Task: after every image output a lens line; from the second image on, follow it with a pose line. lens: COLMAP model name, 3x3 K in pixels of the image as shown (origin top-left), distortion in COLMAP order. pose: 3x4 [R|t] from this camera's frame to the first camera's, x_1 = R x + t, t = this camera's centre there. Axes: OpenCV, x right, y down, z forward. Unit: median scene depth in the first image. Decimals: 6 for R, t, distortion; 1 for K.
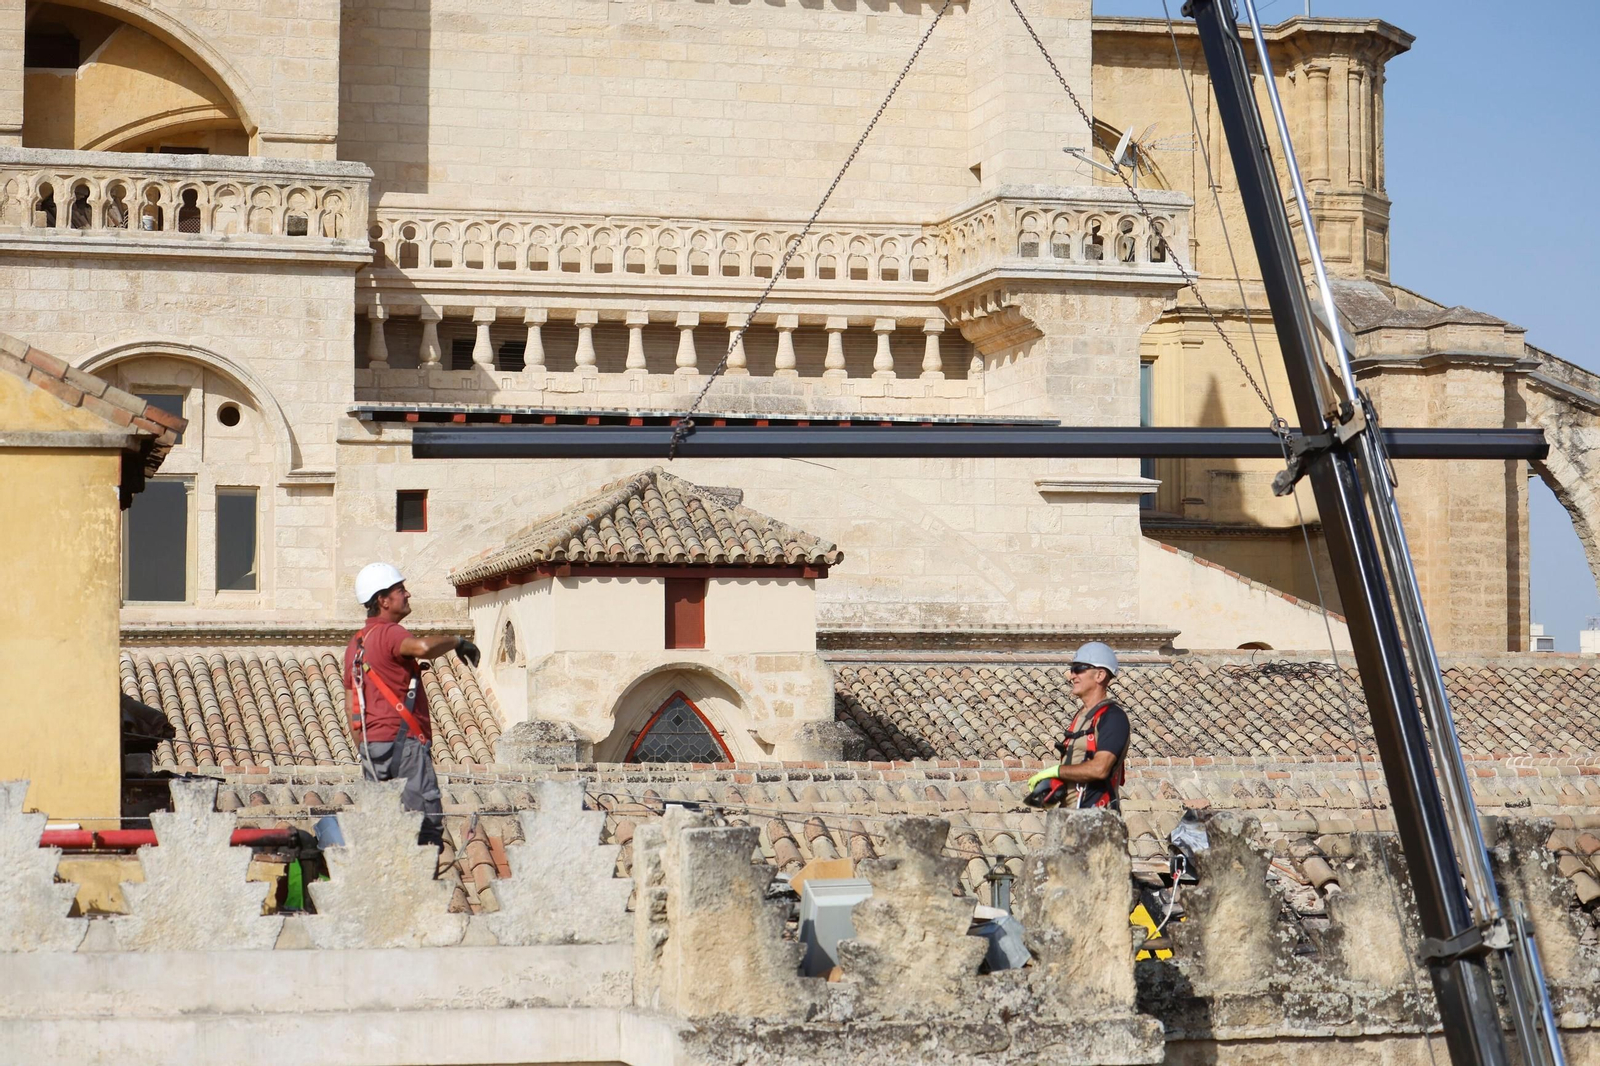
lens RADIAL K [[3680.9, 0, 800.0], [0, 3680.9, 533.0], [0, 0, 1]] dist [0.009620, -0.023844]
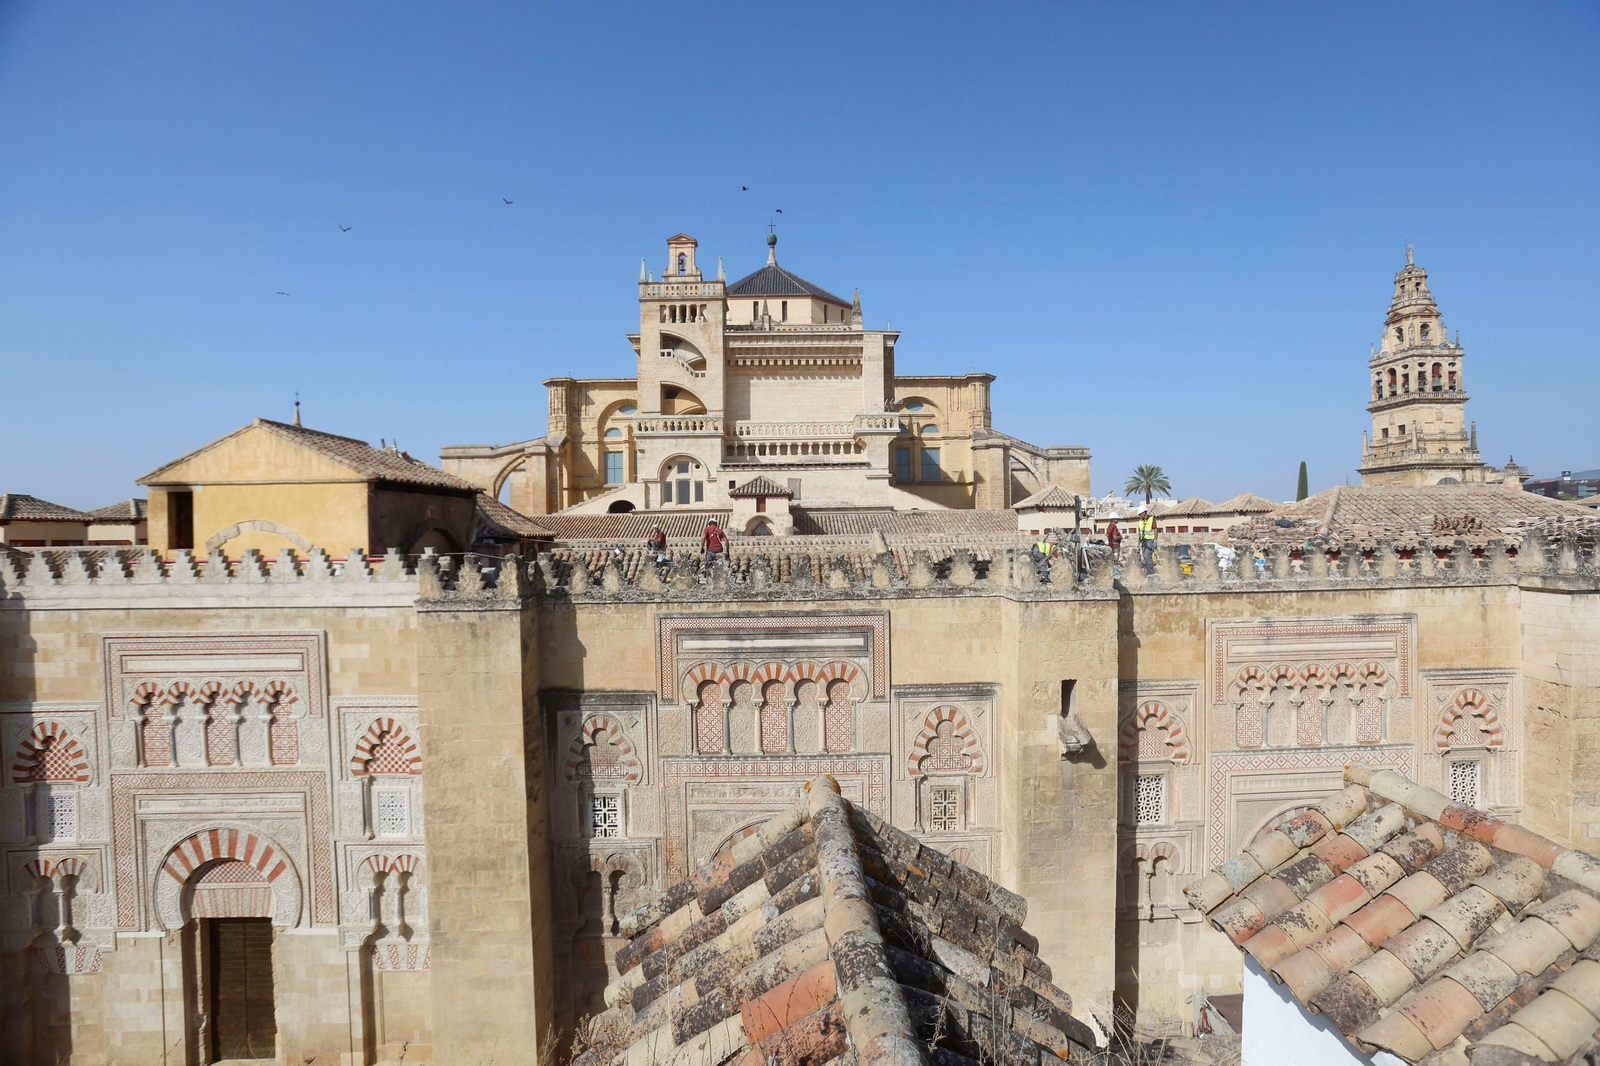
lens RADIAL K [[721.1, 0, 809.4], [0, 721.1, 534.3], [0, 0, 1]] dist [-0.066978, 0.025678]
pose [[0.970283, -0.009595, -0.241784, 0.223530], [0.025715, 0.997644, 0.063608, 0.001216], [0.240604, -0.067935, 0.968243, 0.077600]]
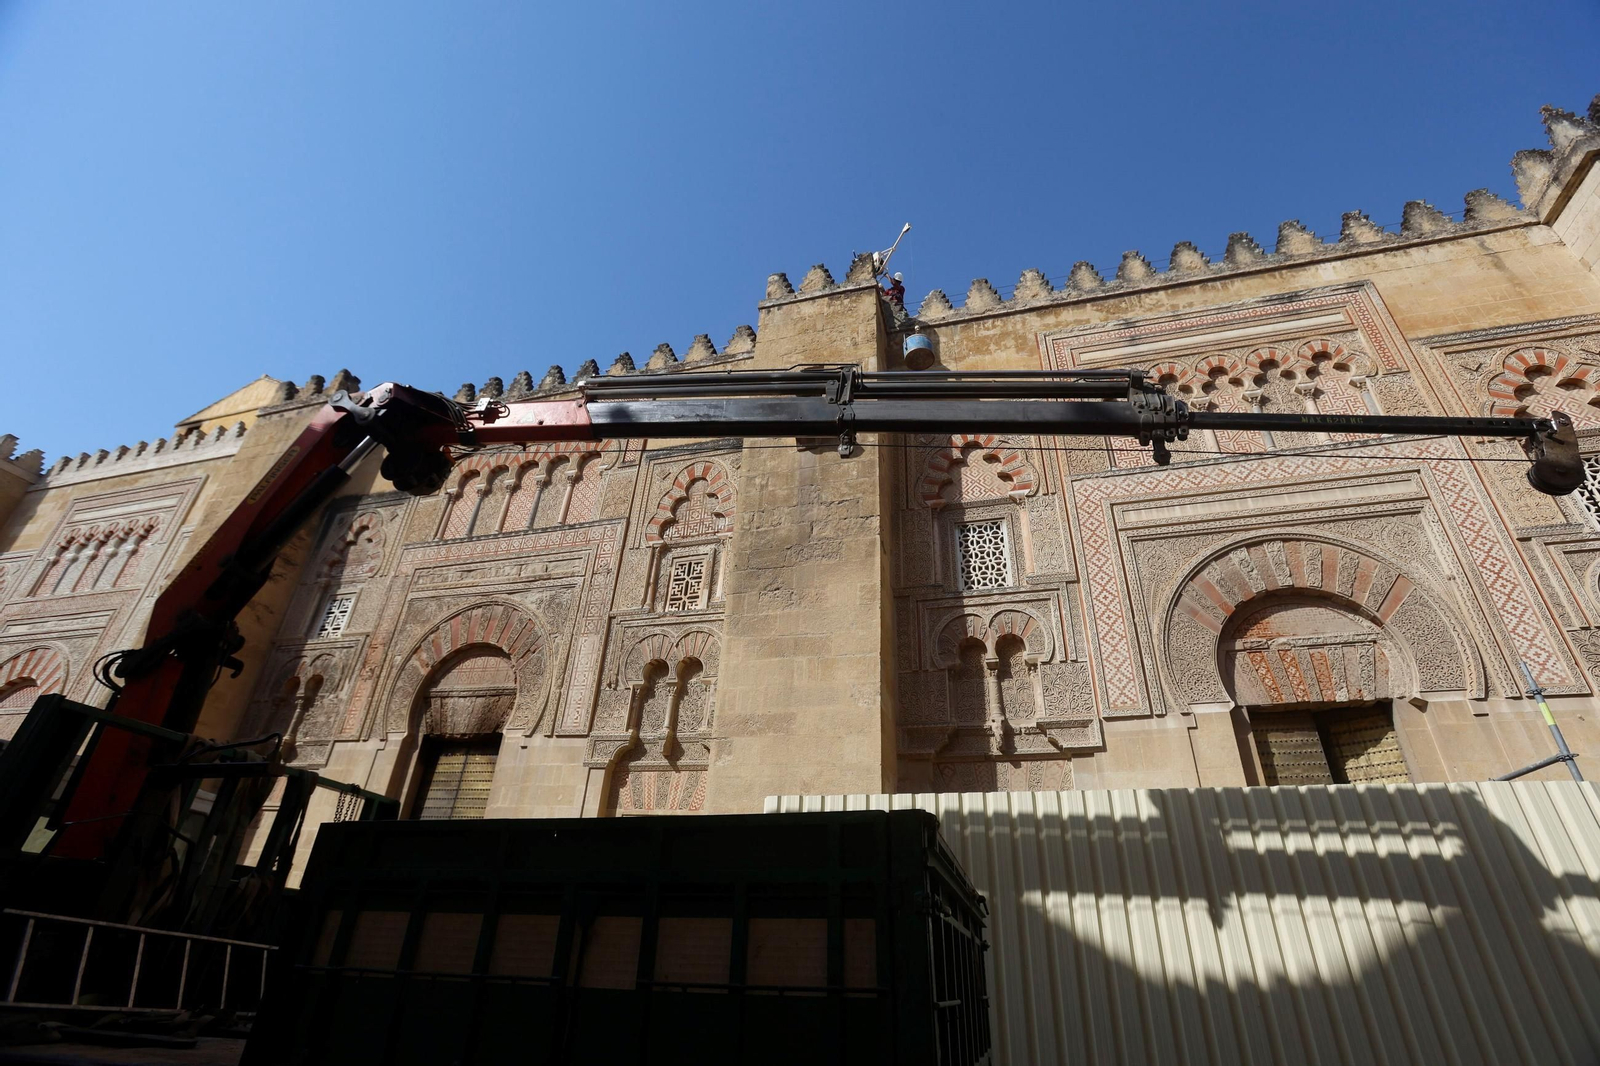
lens RADIAL K [[710.6, 0, 808.0], [0, 710.6, 528.6], [0, 0, 1]] dist [-0.068149, 0.025054]
pose [[0.853255, -0.234652, -0.465719, 0.353438], [-0.014714, 0.881860, -0.471282, 0.245678], [0.521287, 0.408976, 0.748998, 0.238610]]
